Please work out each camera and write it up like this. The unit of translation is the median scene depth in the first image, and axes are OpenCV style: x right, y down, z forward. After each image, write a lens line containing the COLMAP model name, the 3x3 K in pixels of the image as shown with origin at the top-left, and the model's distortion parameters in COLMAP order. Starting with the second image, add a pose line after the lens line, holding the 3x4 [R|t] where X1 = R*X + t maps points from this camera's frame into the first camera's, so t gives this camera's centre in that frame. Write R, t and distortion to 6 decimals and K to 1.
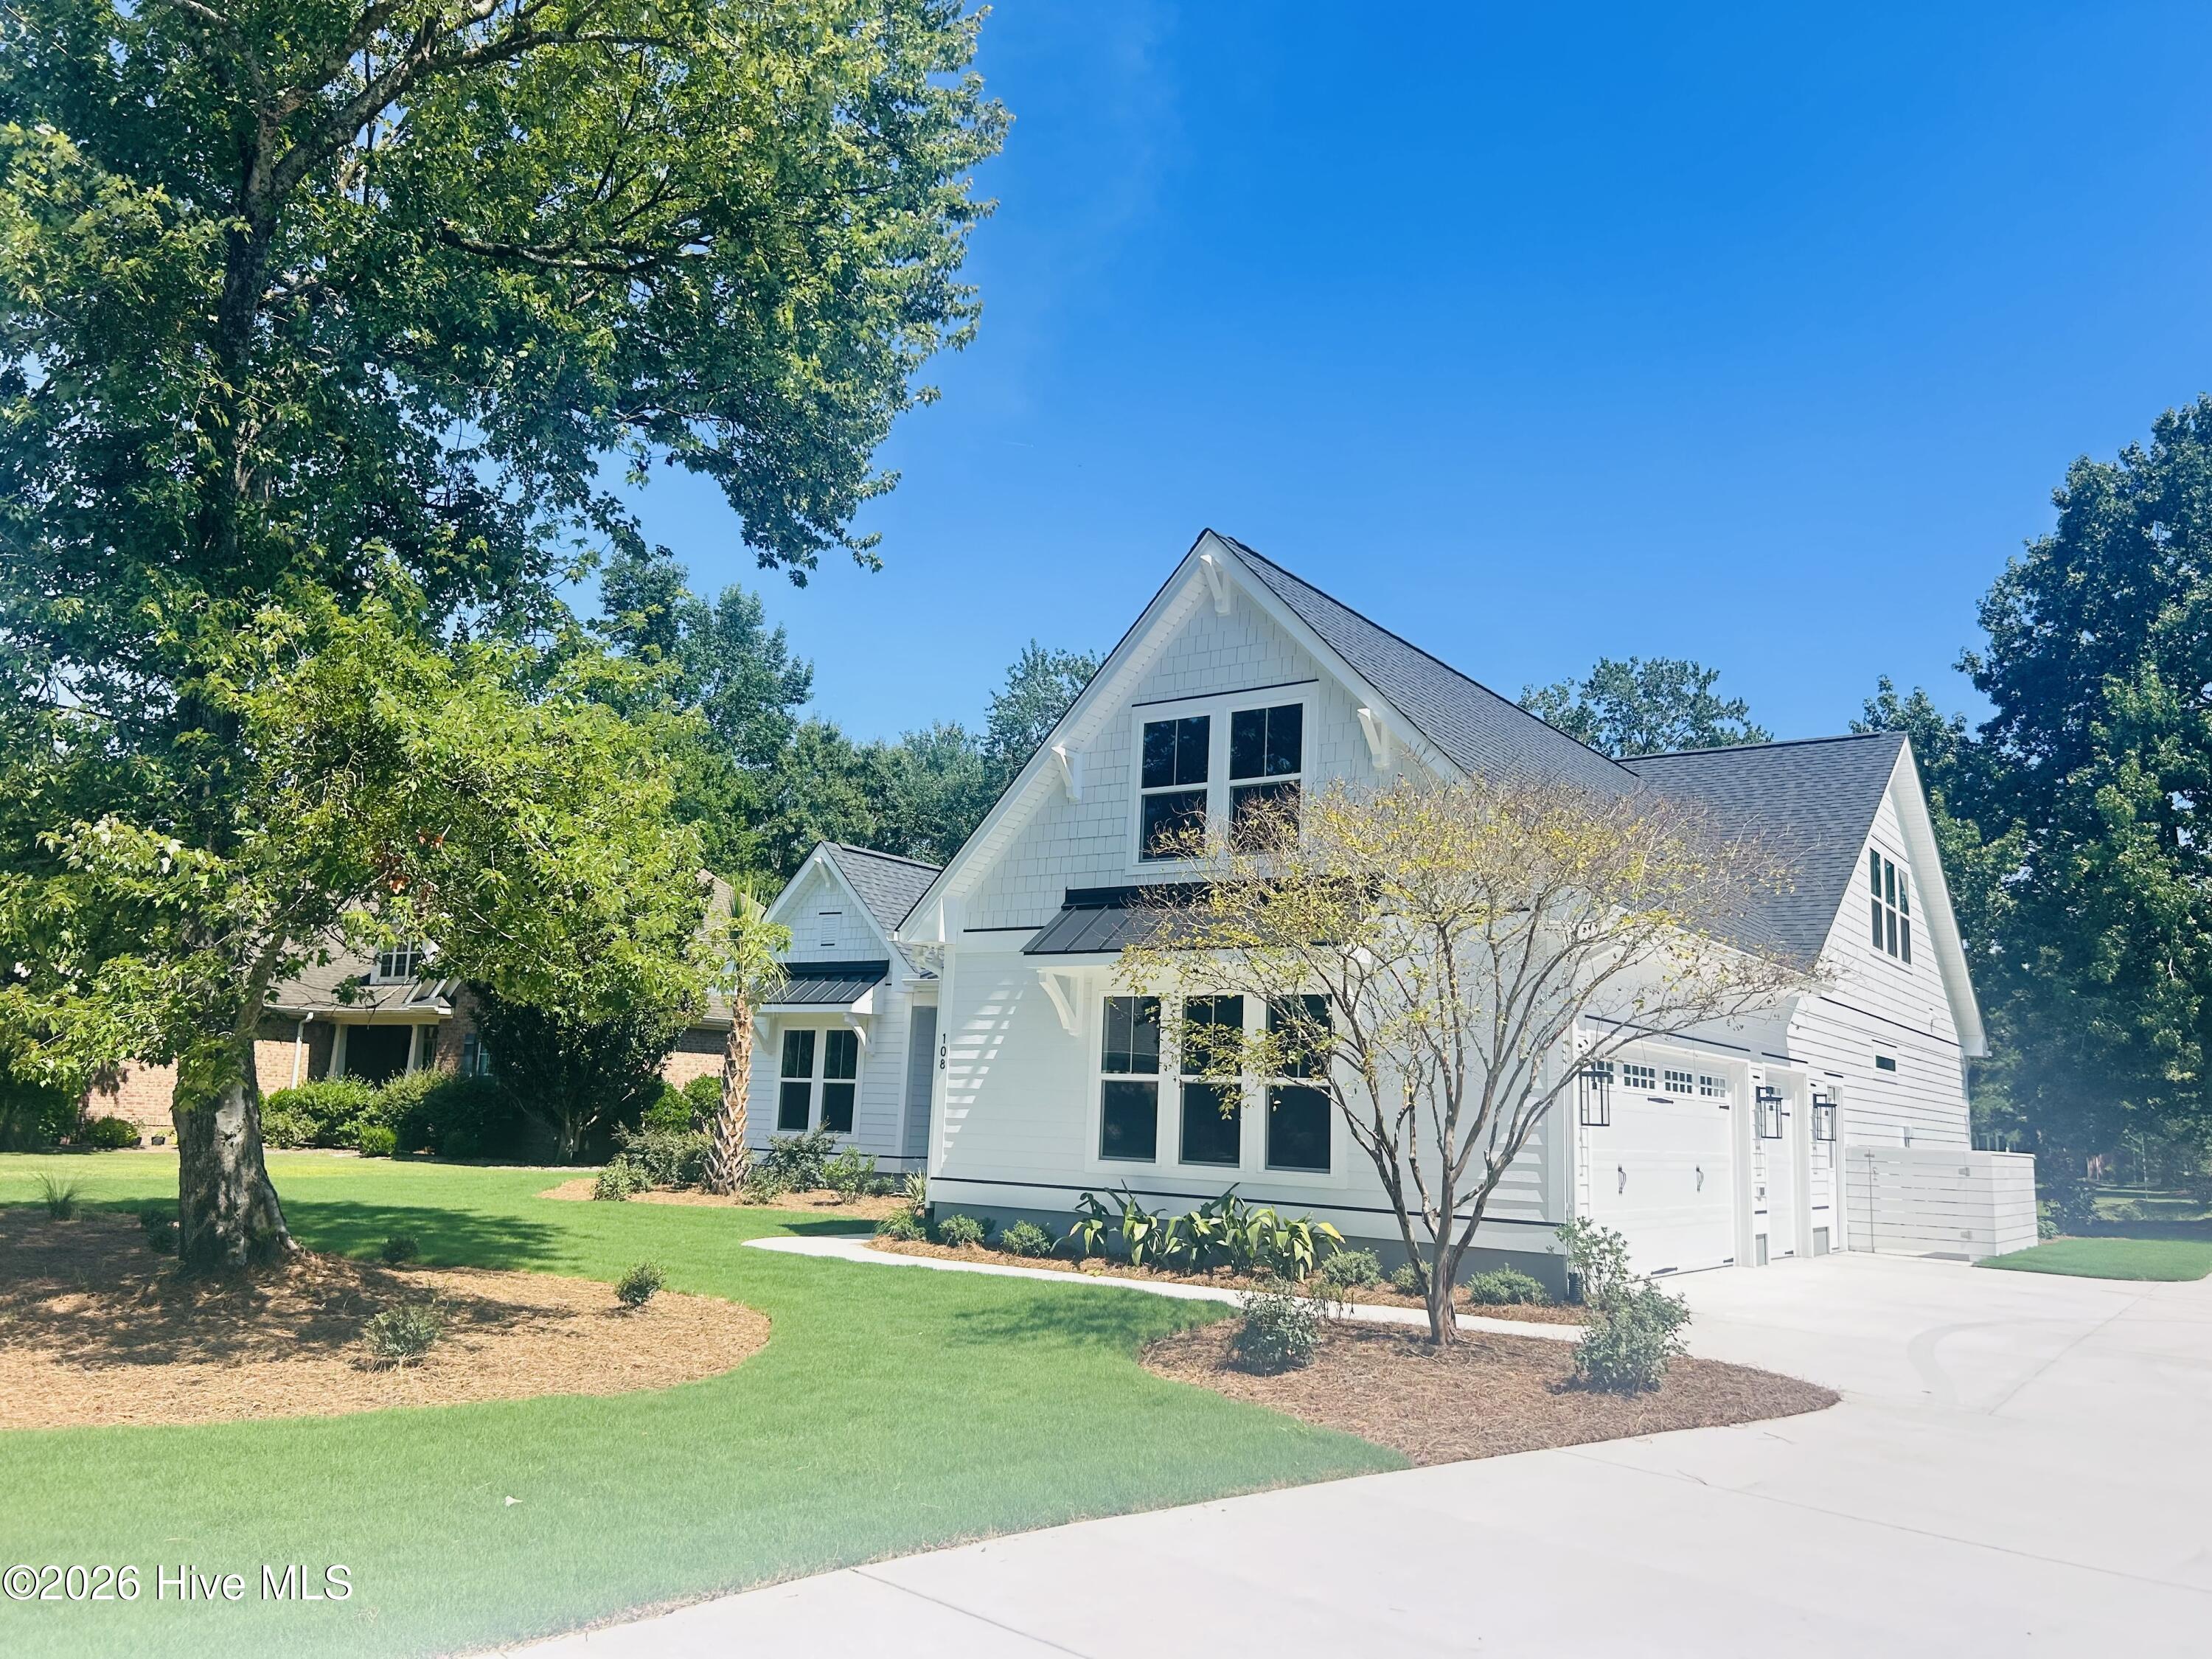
lens RADIAL K [[1724.0, 0, 1102.9], [0, 1724.0, 820.8], [0, 0, 1]] dist [0.060095, -0.038749]
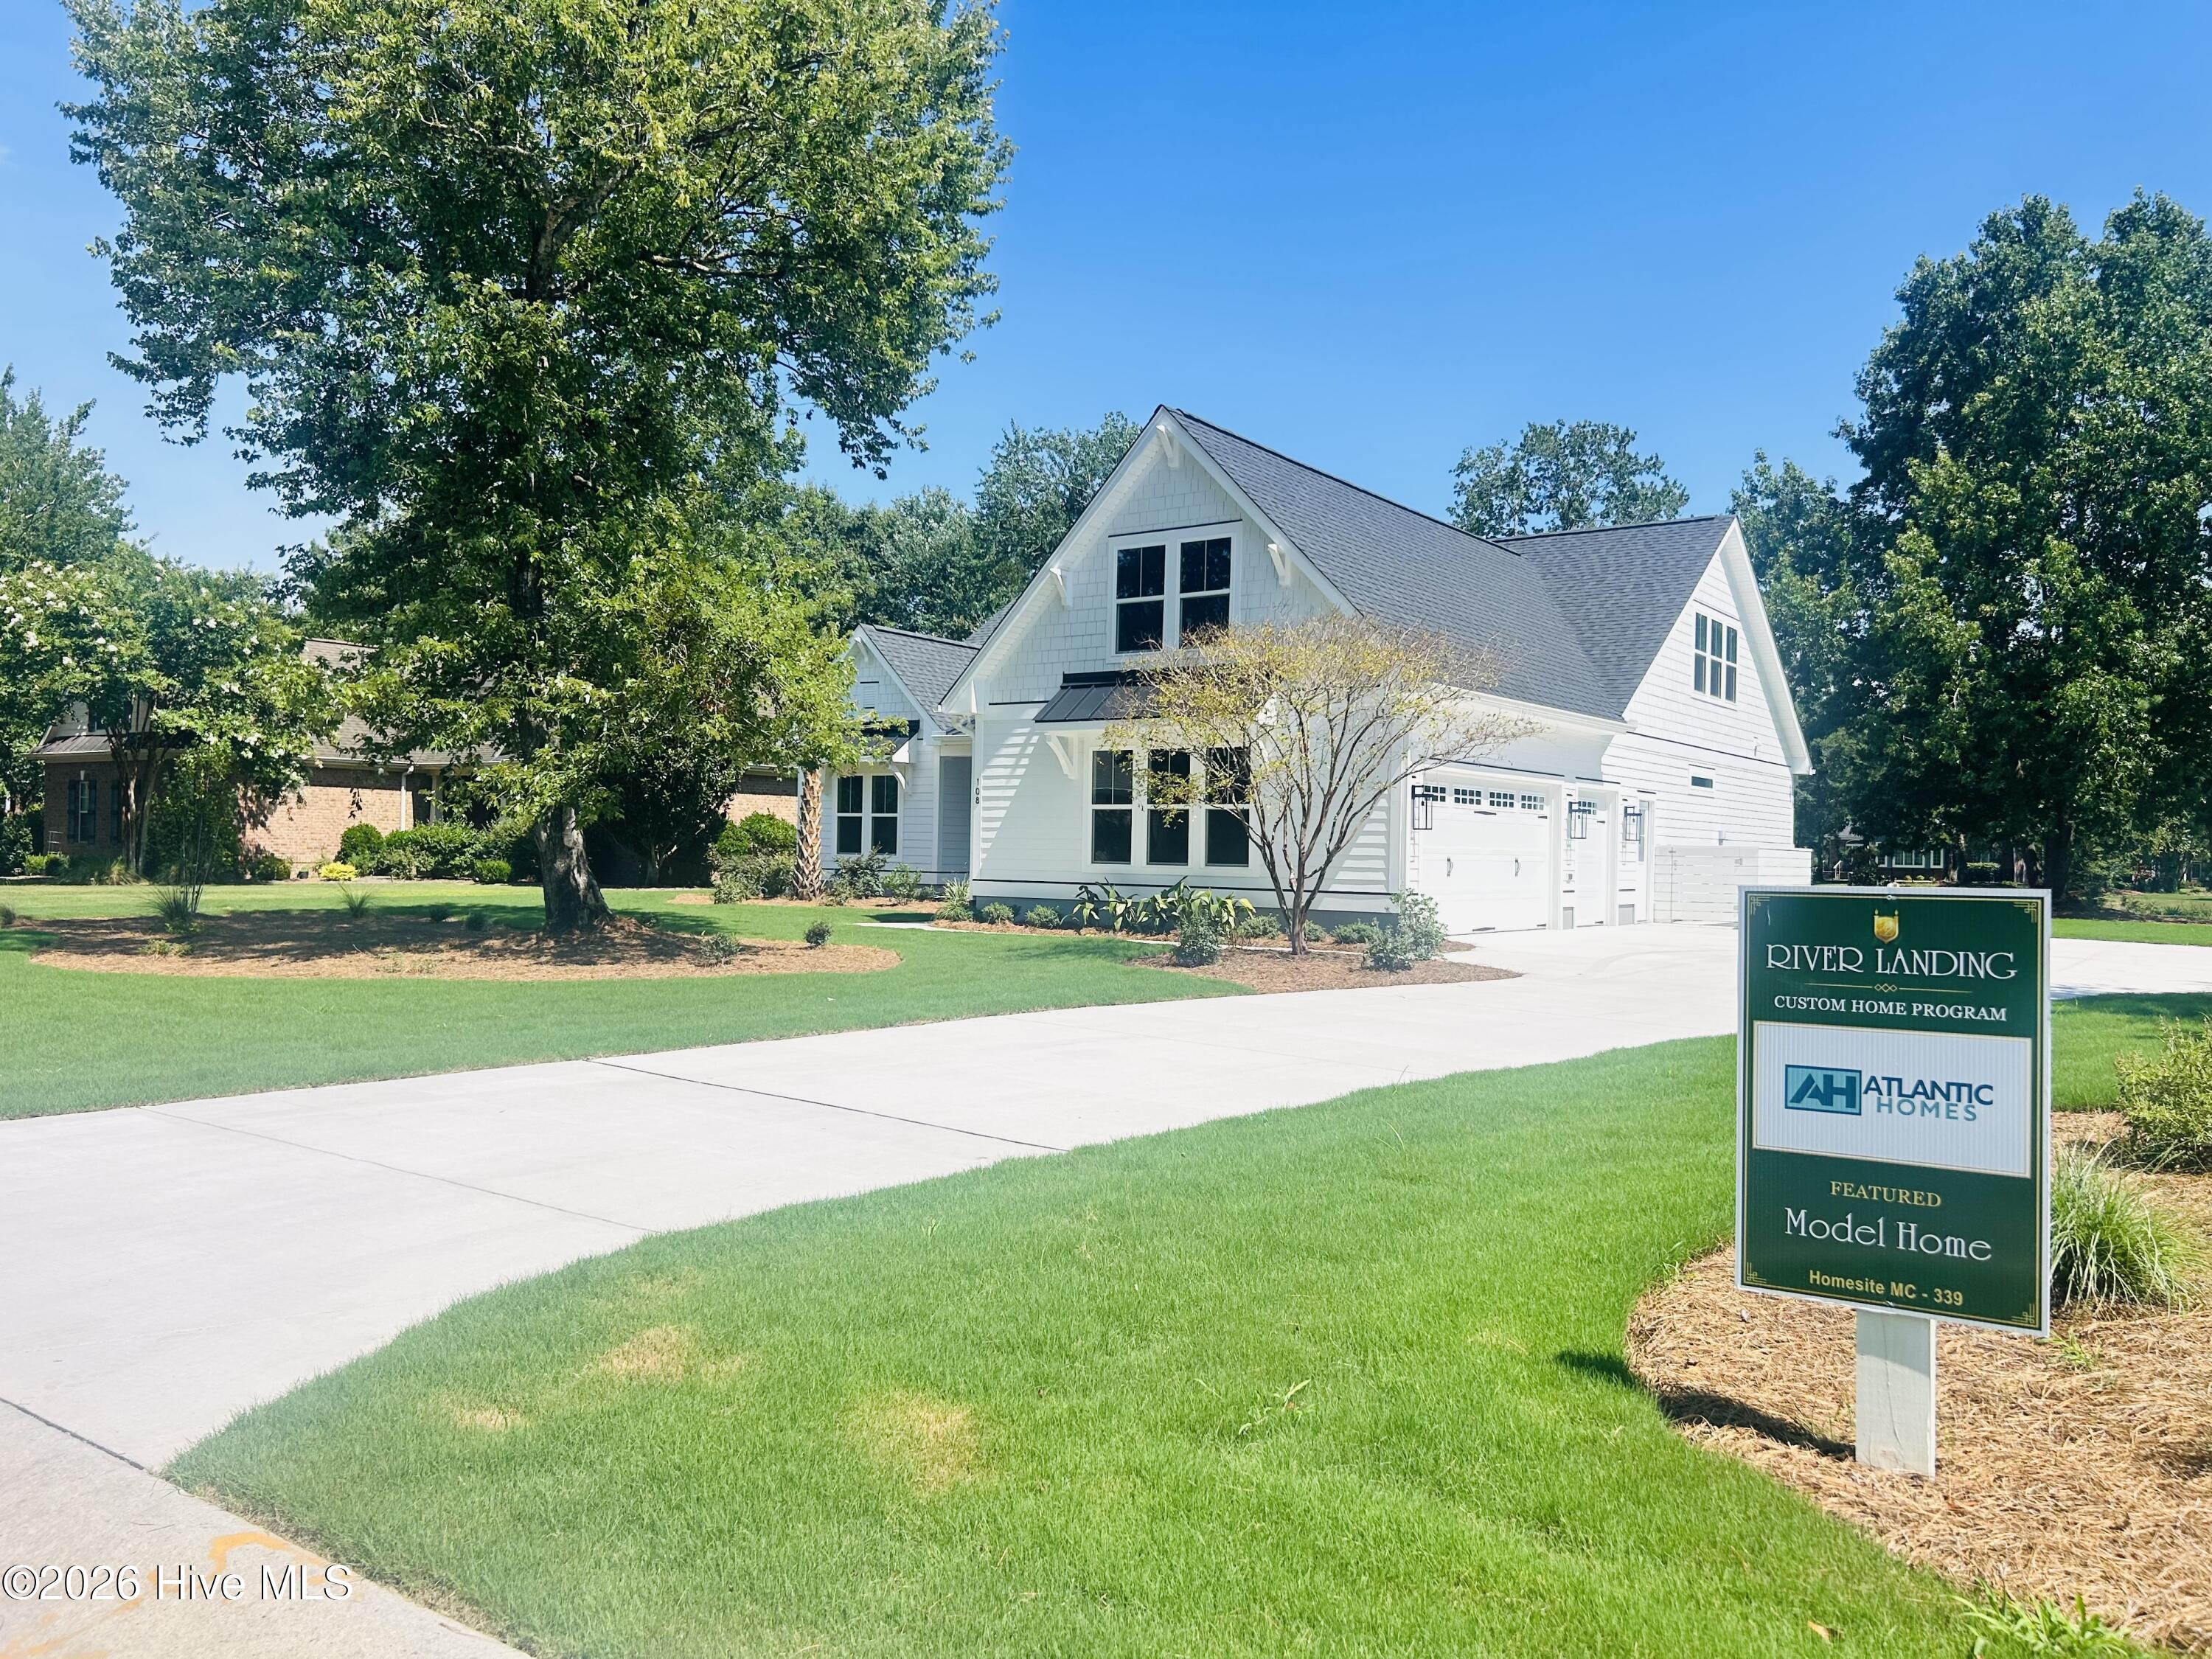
lens RADIAL K [[1724.0, 0, 1091.2], [0, 1724.0, 828.3], [0, 0, 1]] dist [0.060095, -0.038749]
pose [[0.999774, -0.021071, 0.002802, -0.004640], [0.020371, 0.987426, 0.156762, -0.045474], [-0.006070, -0.156669, 0.987632, -0.327277]]
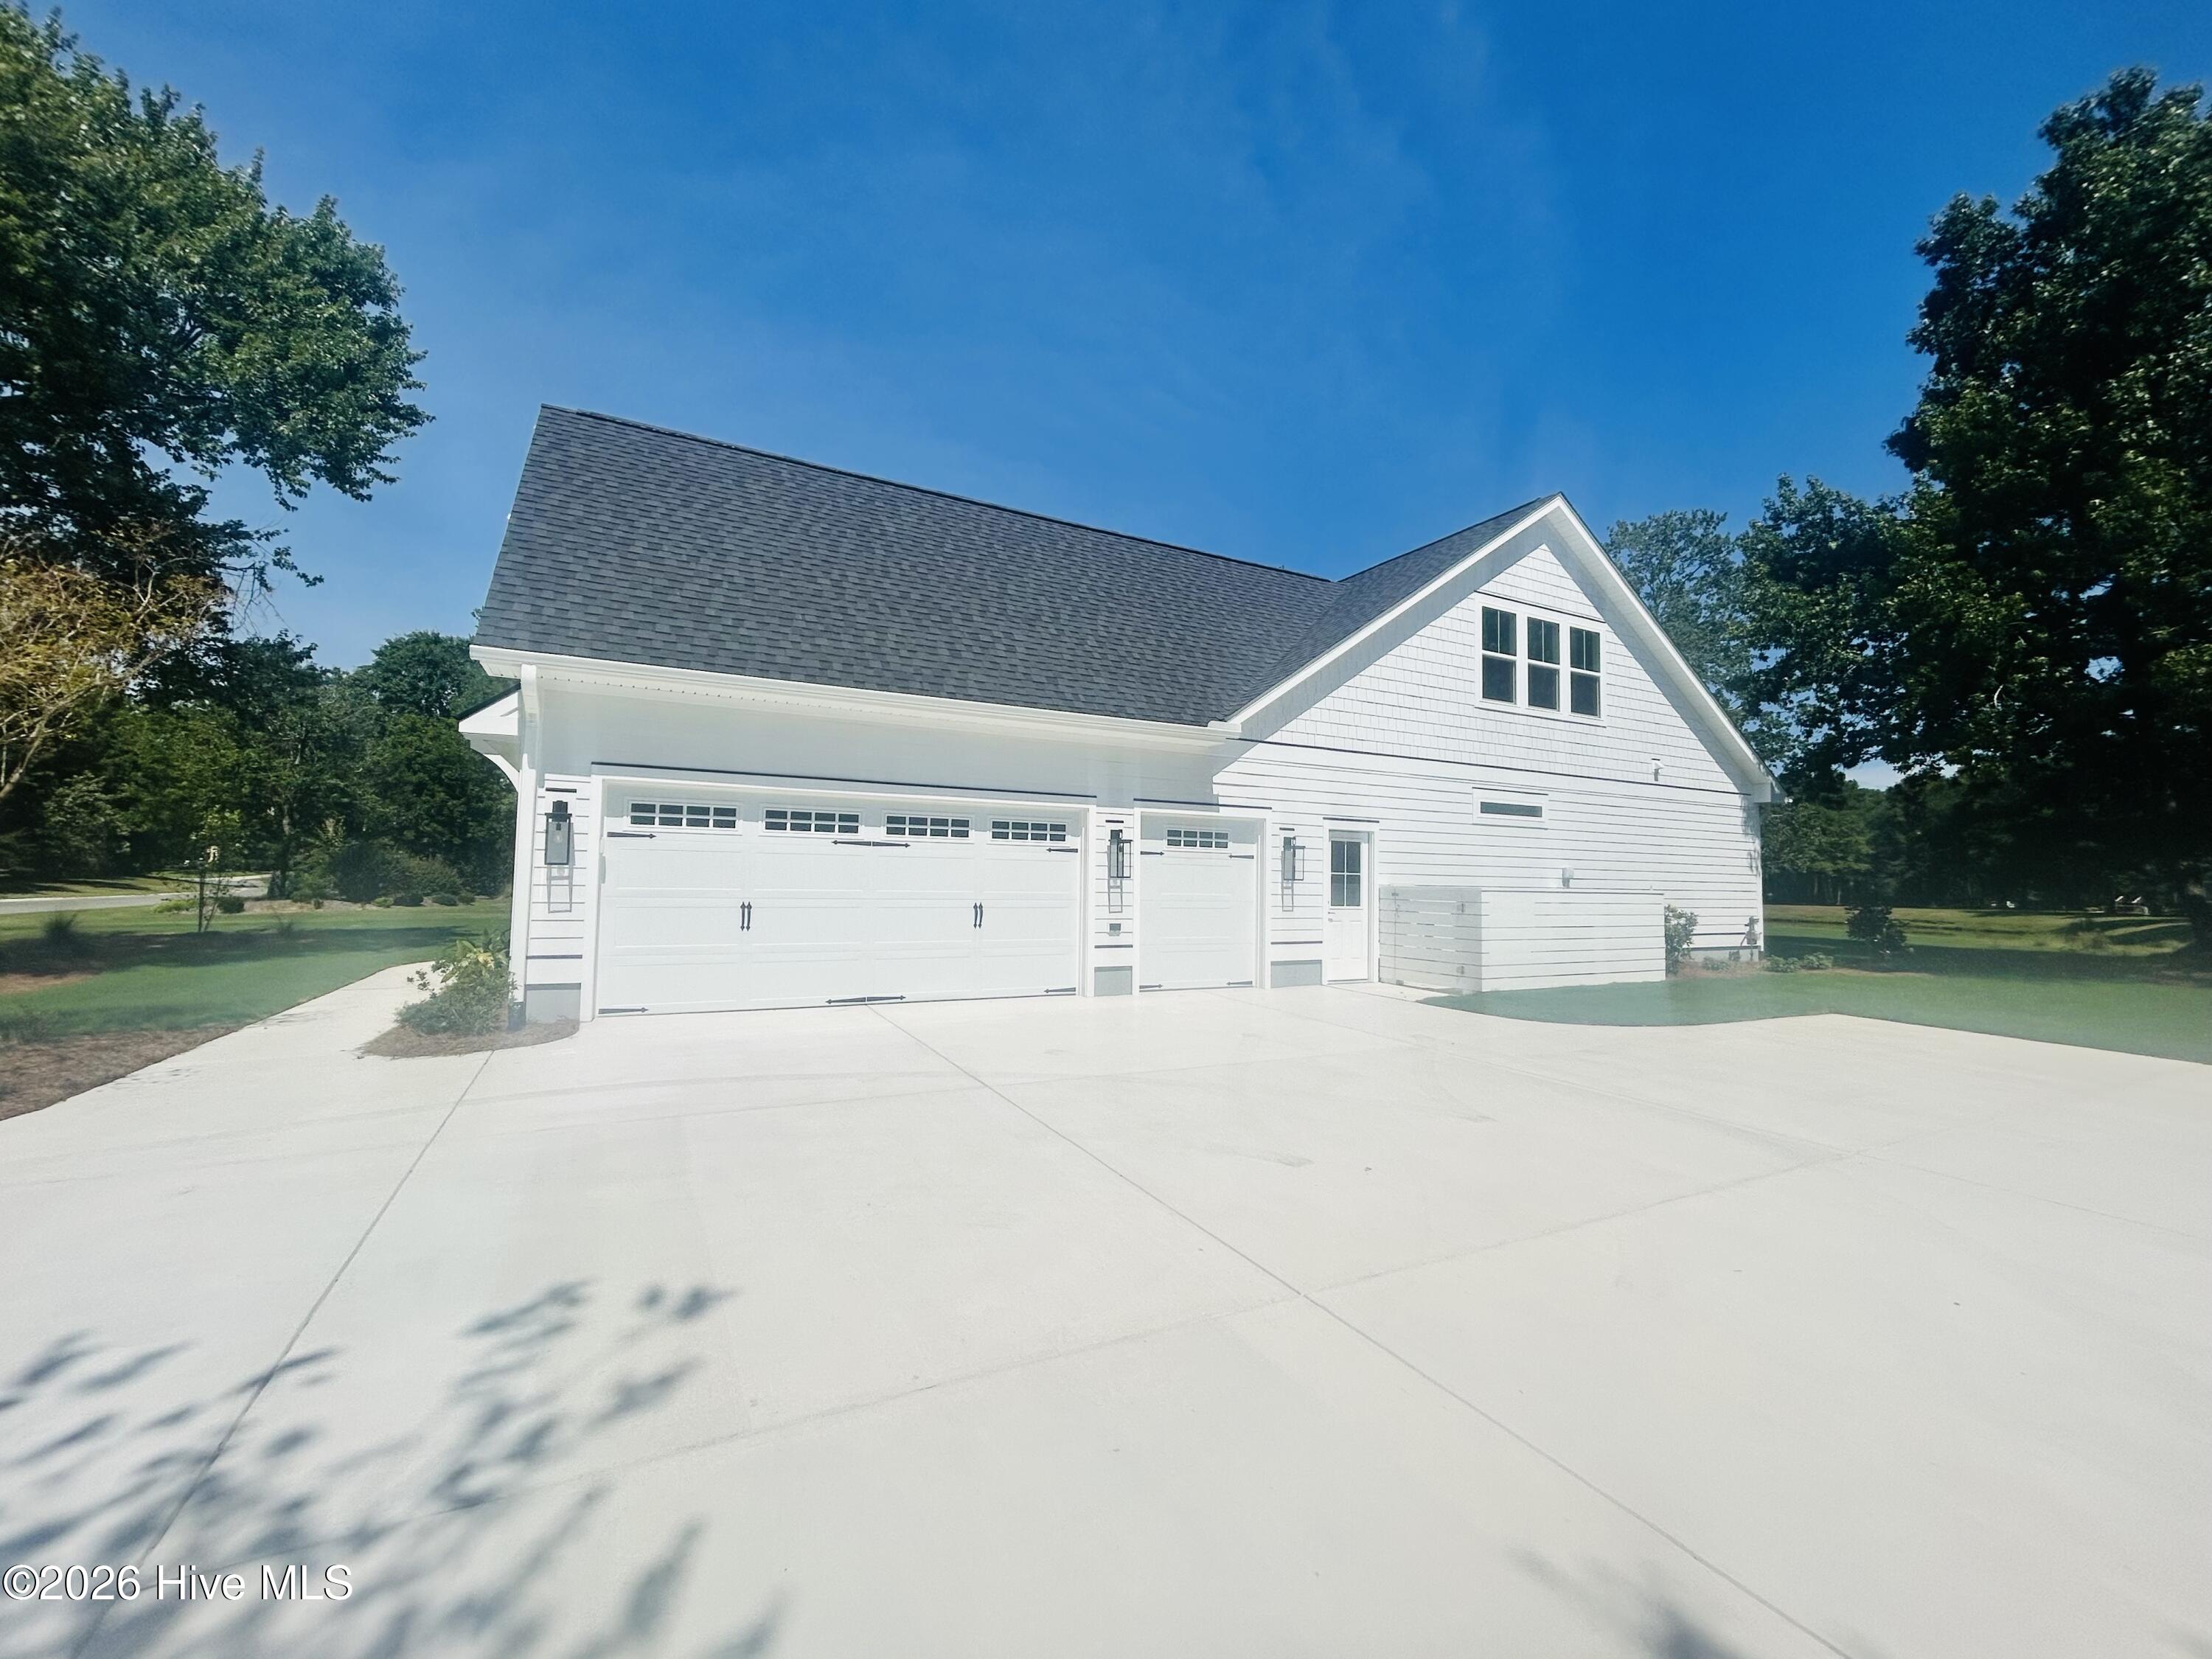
lens RADIAL K [[900.7, 0, 1089.4], [0, 900.7, 841.4], [0, 0, 1]] dist [0.001095, -0.000901]
pose [[0.883973, -0.038641, -0.465939, 0.597350], [0.093128, 0.991161, 0.094482, 0.102873], [0.458169, -0.126912, 0.879758, 0.496038]]
